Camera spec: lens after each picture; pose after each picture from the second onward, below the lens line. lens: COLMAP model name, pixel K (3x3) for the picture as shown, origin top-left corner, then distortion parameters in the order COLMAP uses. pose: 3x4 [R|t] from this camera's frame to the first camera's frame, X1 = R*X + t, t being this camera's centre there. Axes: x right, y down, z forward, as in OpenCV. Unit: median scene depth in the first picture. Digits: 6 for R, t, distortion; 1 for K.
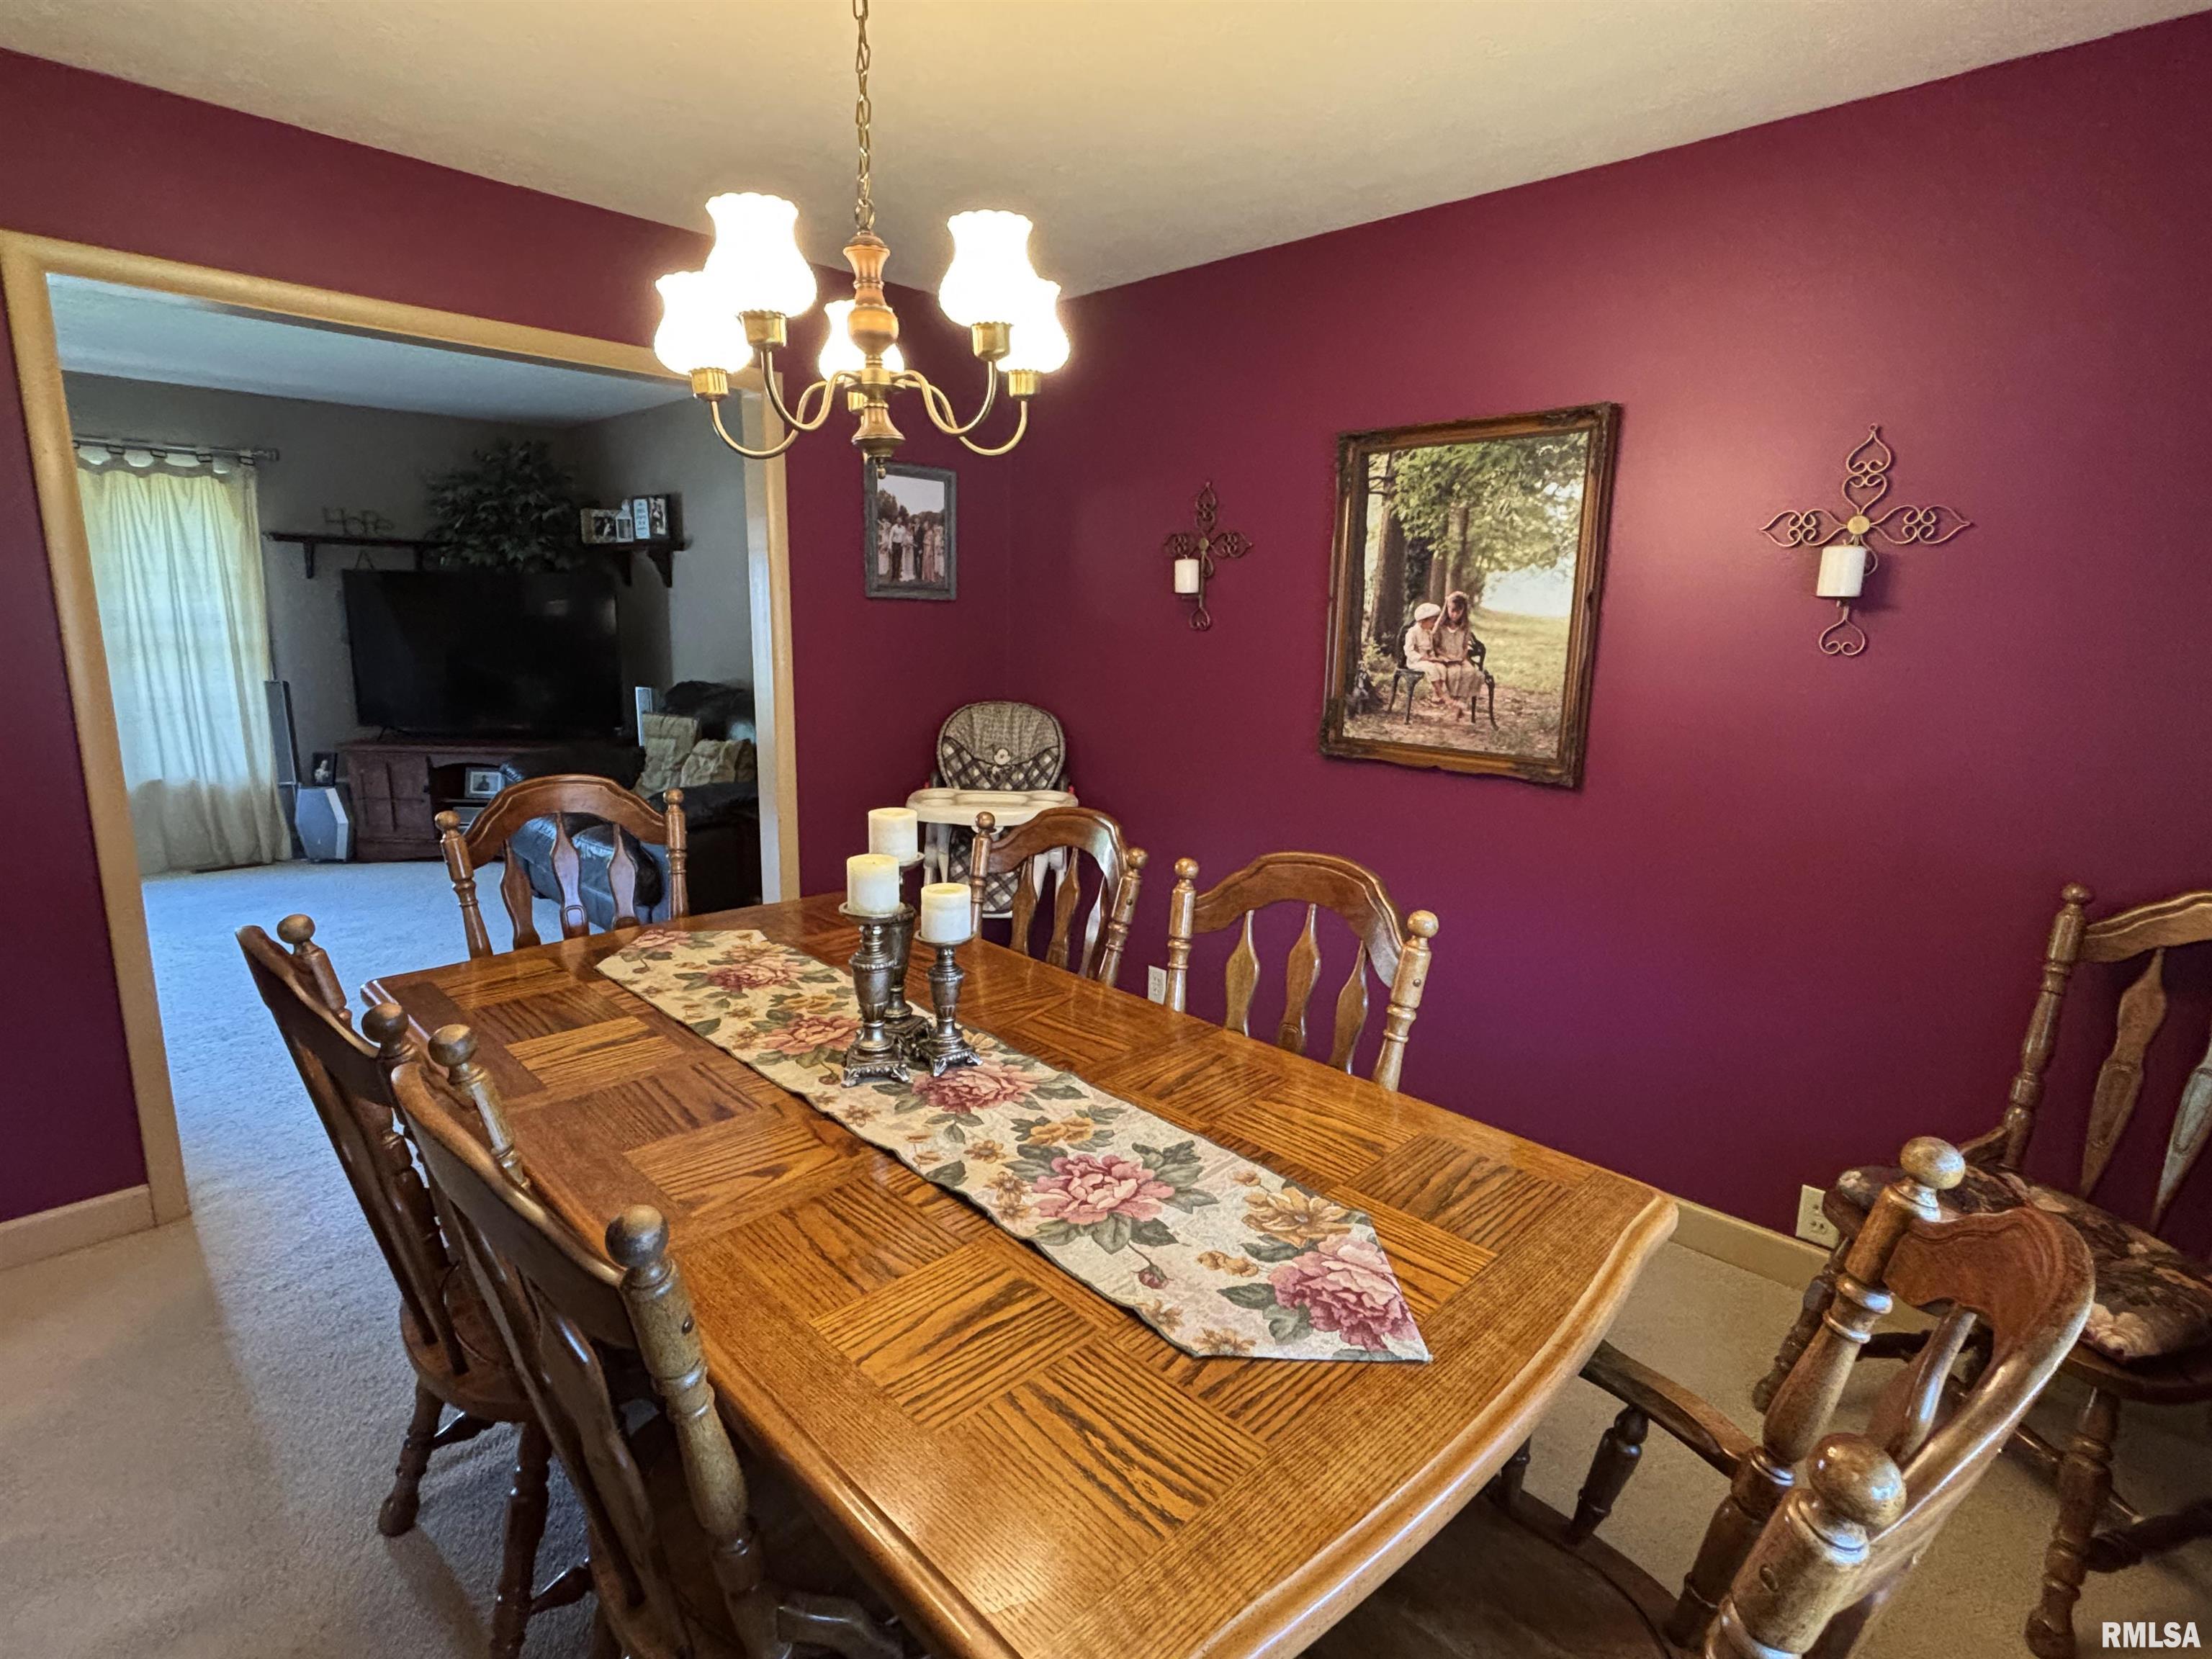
lens RADIAL K [[1089.6, 0, 1106.0], [0, 1089.6, 829.5], [0, 0, 1]] dist [0.026118, -0.035378]
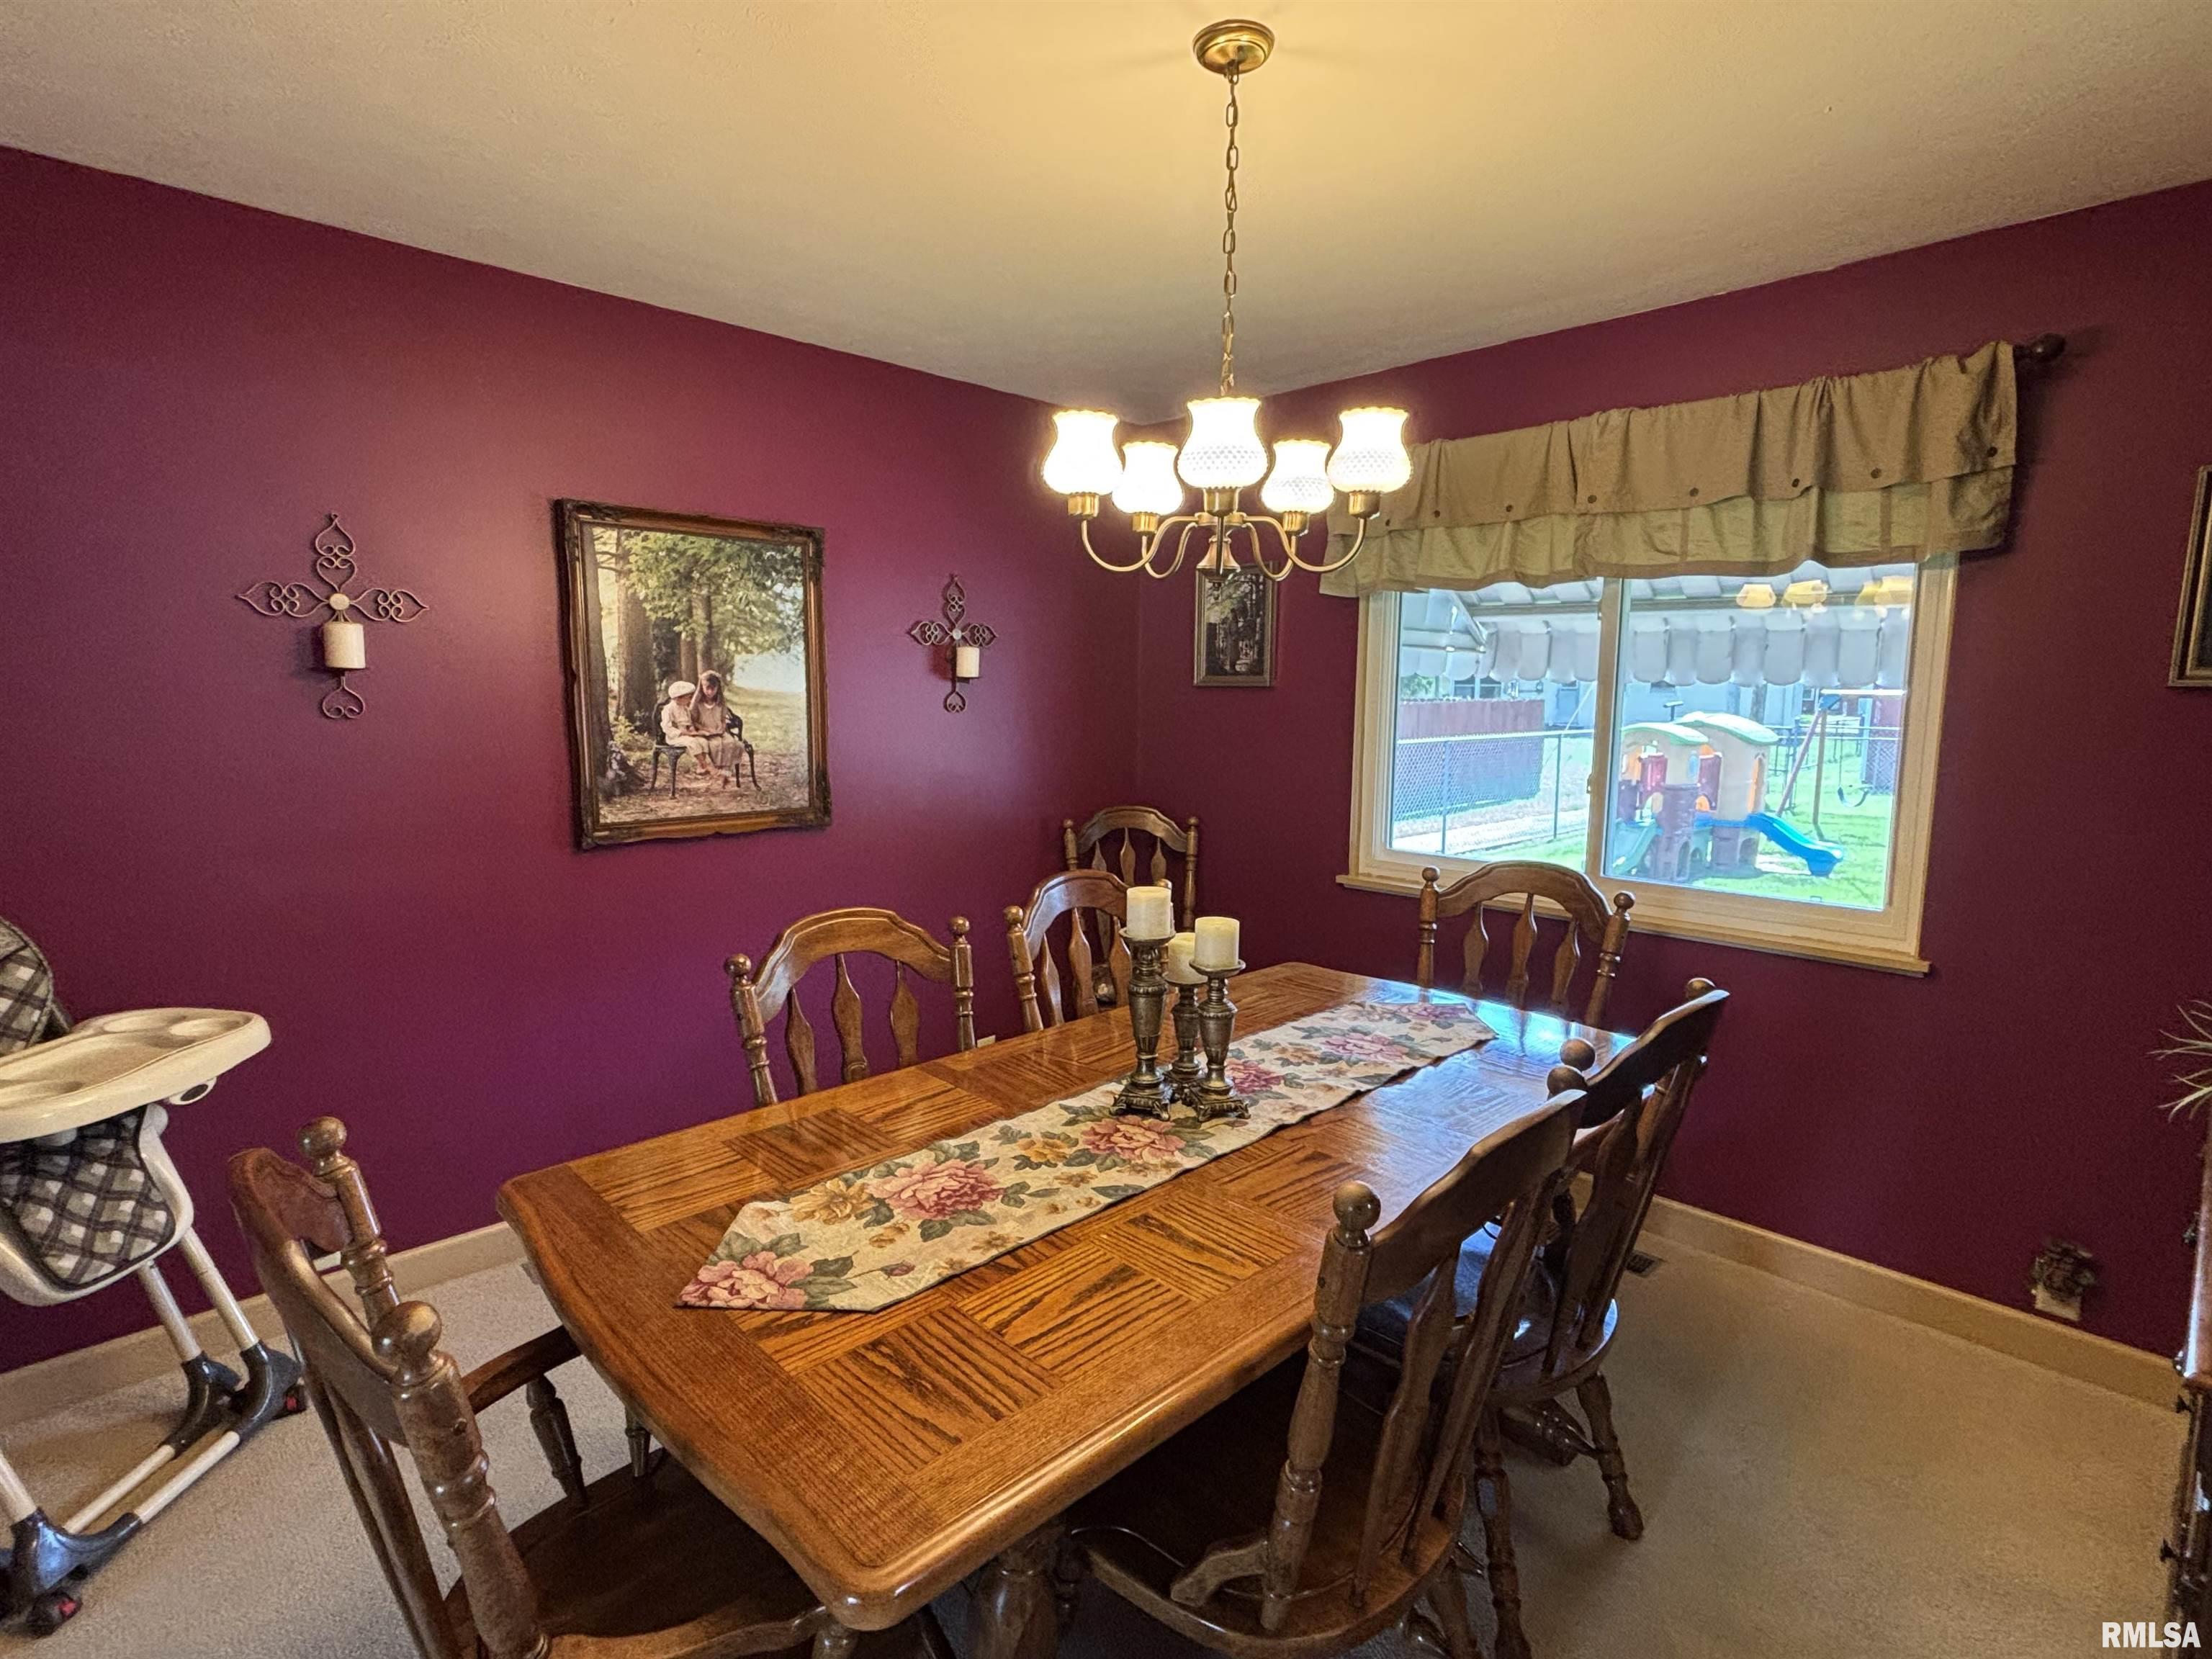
lens RADIAL K [[1087.2, 0, 1101.5], [0, 1087.2, 824.7], [0, 0, 1]] dist [0.038735, -0.035867]
pose [[0.020831, -0.146672, 0.988966, -0.767506], [0.192778, 0.971207, 0.139977, -0.146757], [-0.981021, 0.187735, 0.048506, 0.597360]]
